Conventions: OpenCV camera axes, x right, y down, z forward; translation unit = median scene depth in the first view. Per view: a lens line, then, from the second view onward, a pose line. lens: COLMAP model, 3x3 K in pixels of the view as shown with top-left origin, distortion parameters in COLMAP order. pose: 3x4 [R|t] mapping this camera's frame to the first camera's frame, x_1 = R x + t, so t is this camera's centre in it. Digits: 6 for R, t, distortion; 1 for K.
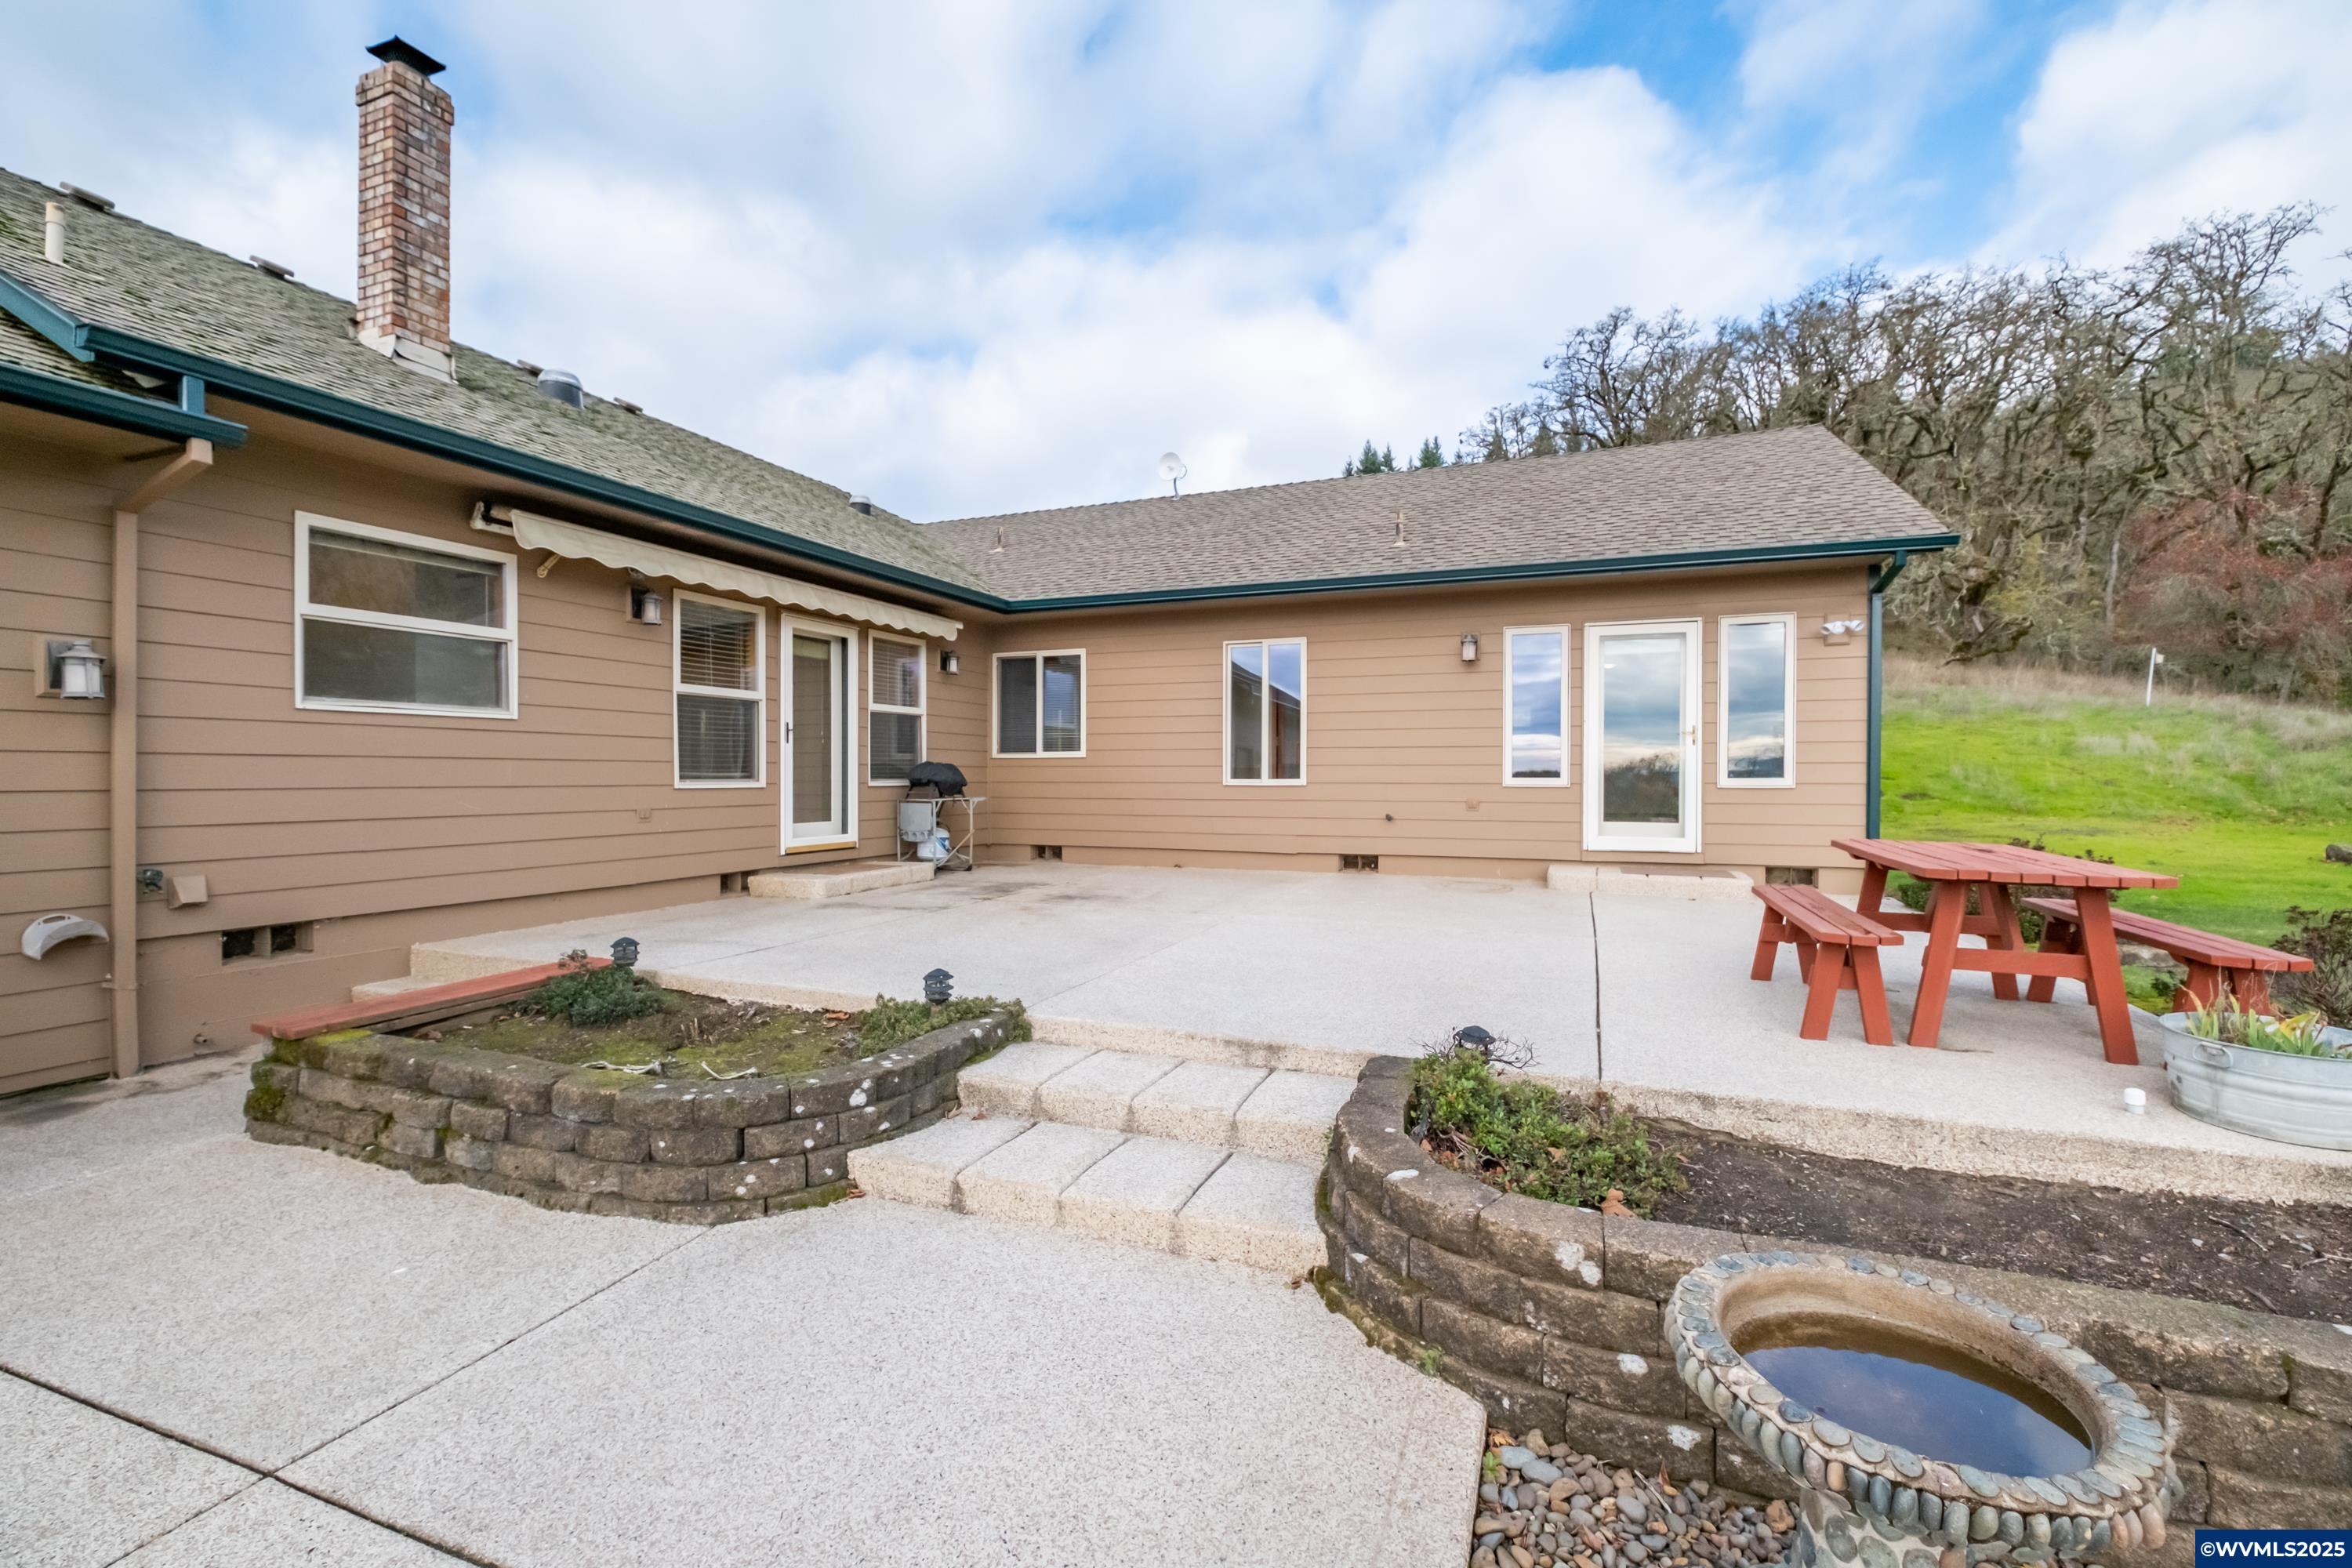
lens RADIAL K [[1016.9, 0, 1176.0], [0, 1016.9, 784.0], [0, 0, 1]] dist [-0.000484, 0.000028]
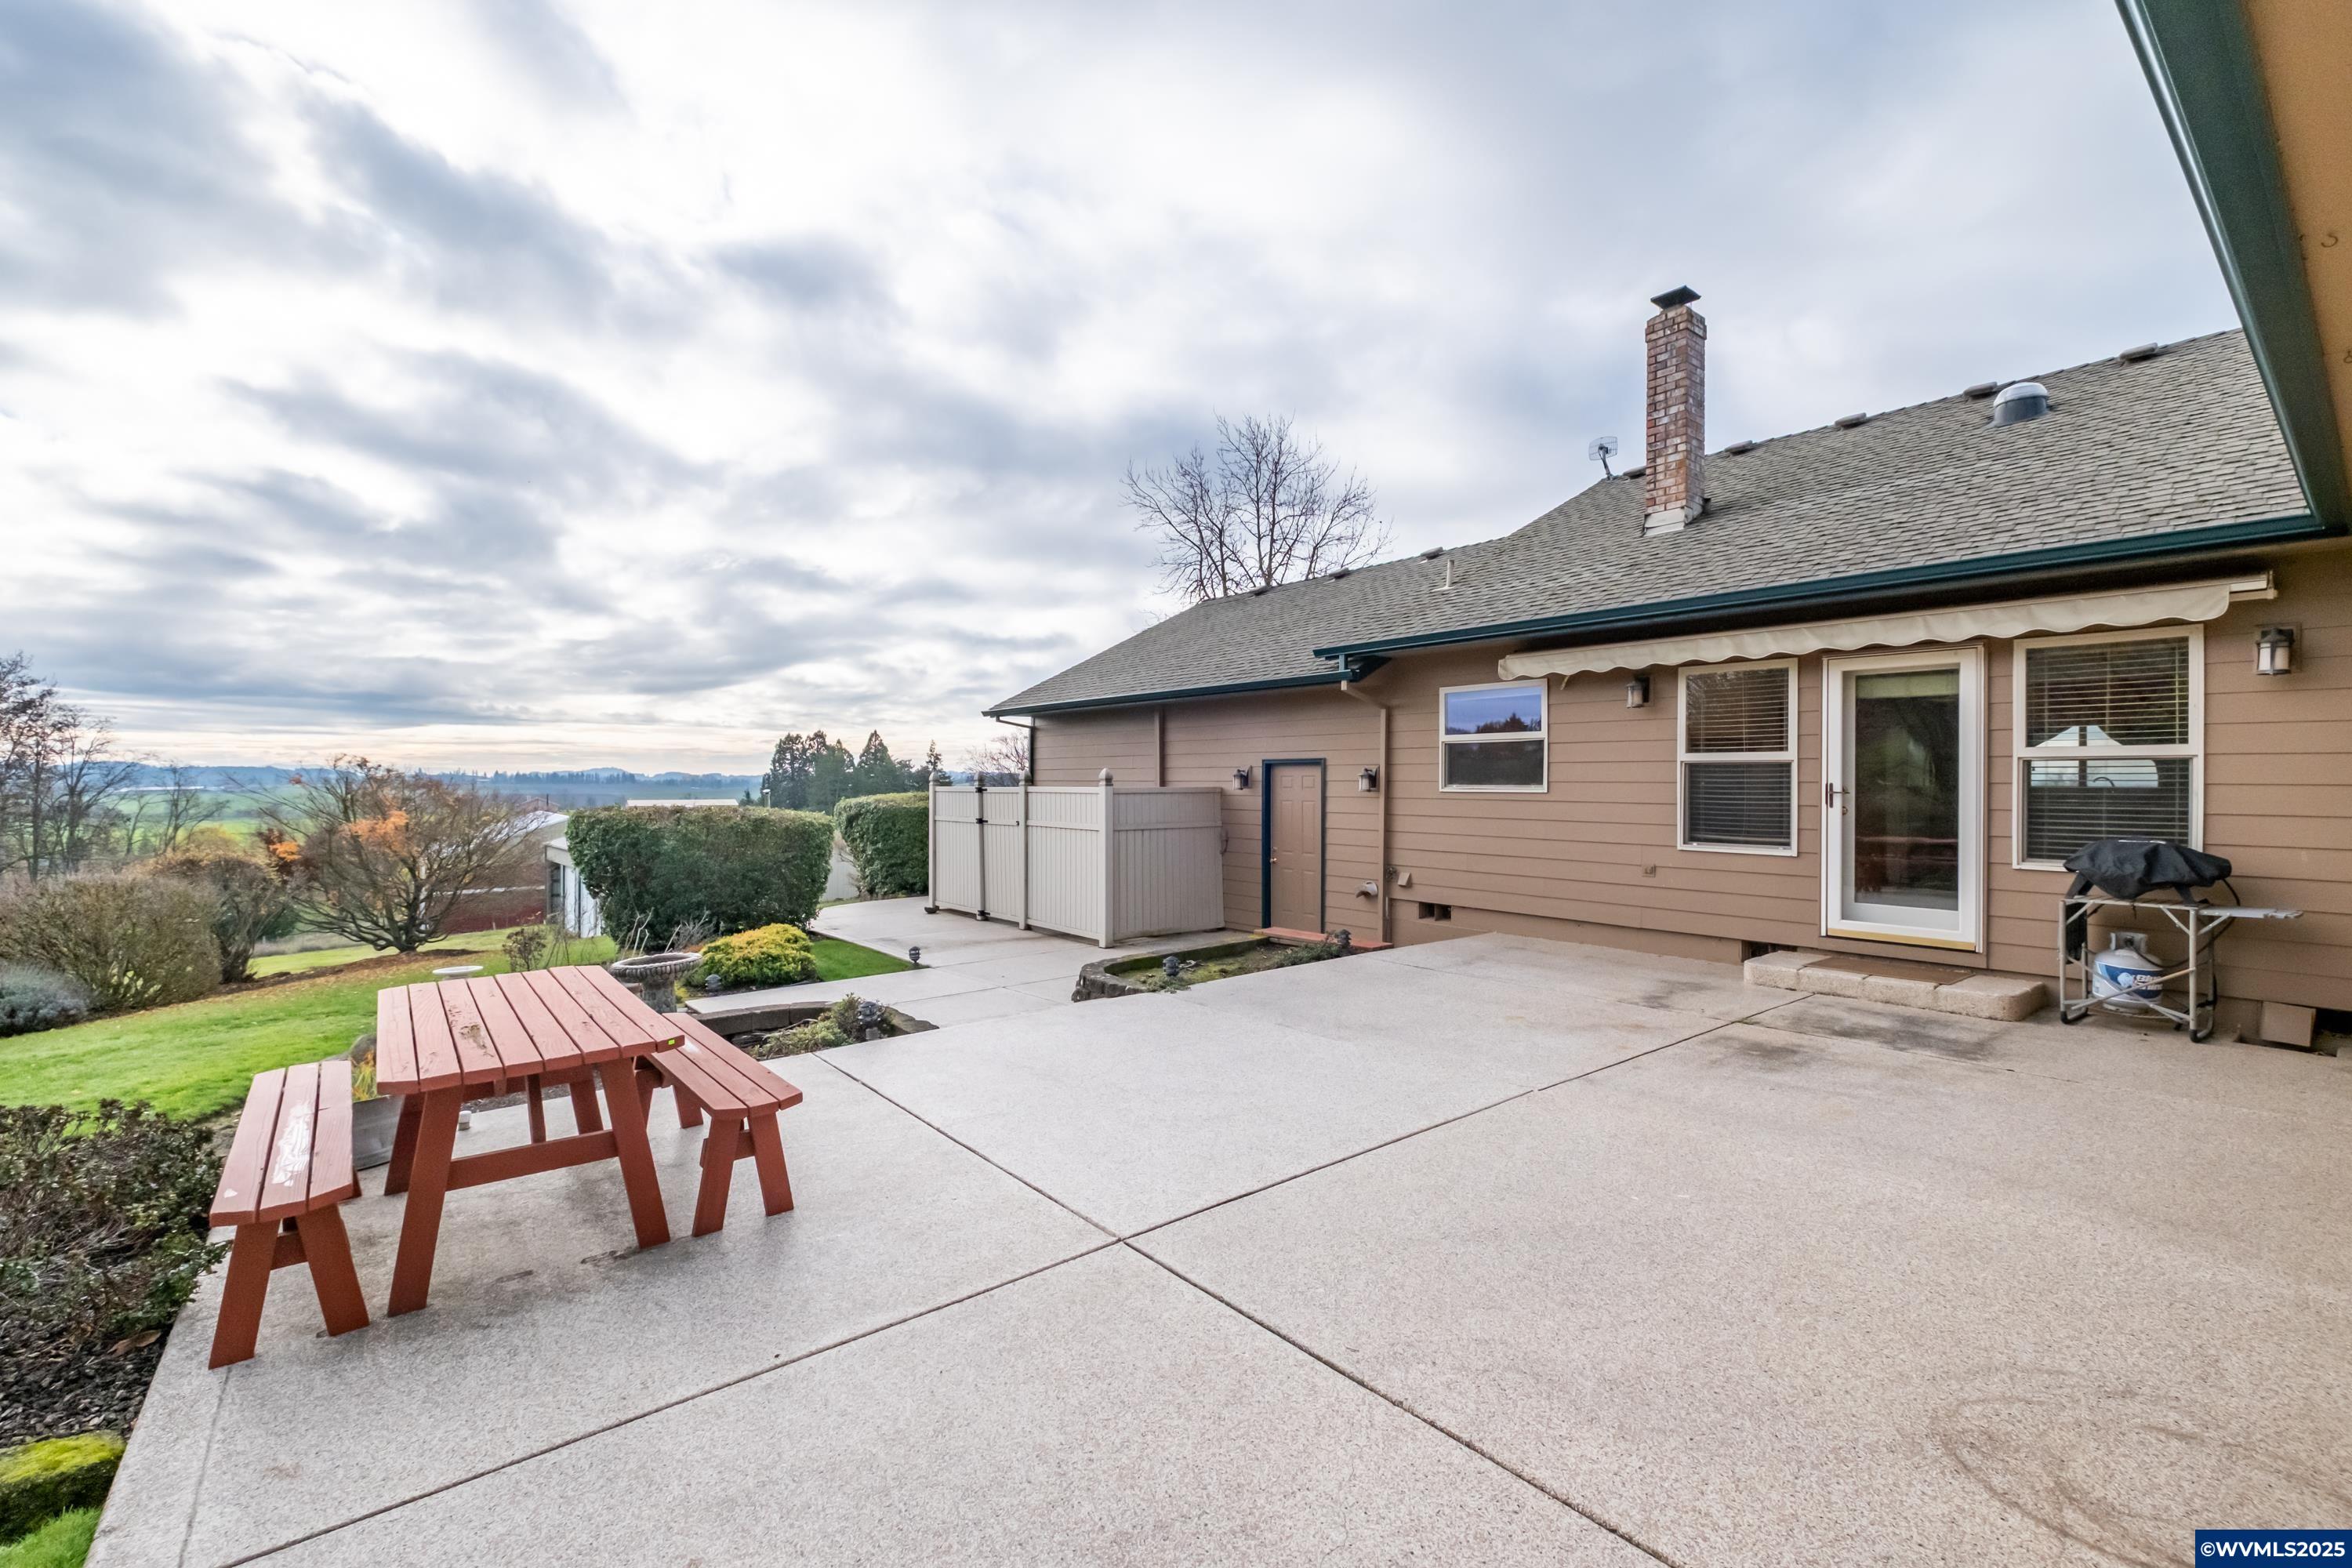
lens RADIAL K [[1016.9, 0, 1176.0], [0, 1016.9, 784.0], [0, 0, 1]] dist [-0.000484, 0.000028]
pose [[-0.490238, -0.005831, -0.871569, 0.744117], [-0.018736, 0.999817, 0.003849, -0.061398], [0.871387, 0.018217, -0.490257, 1.060028]]
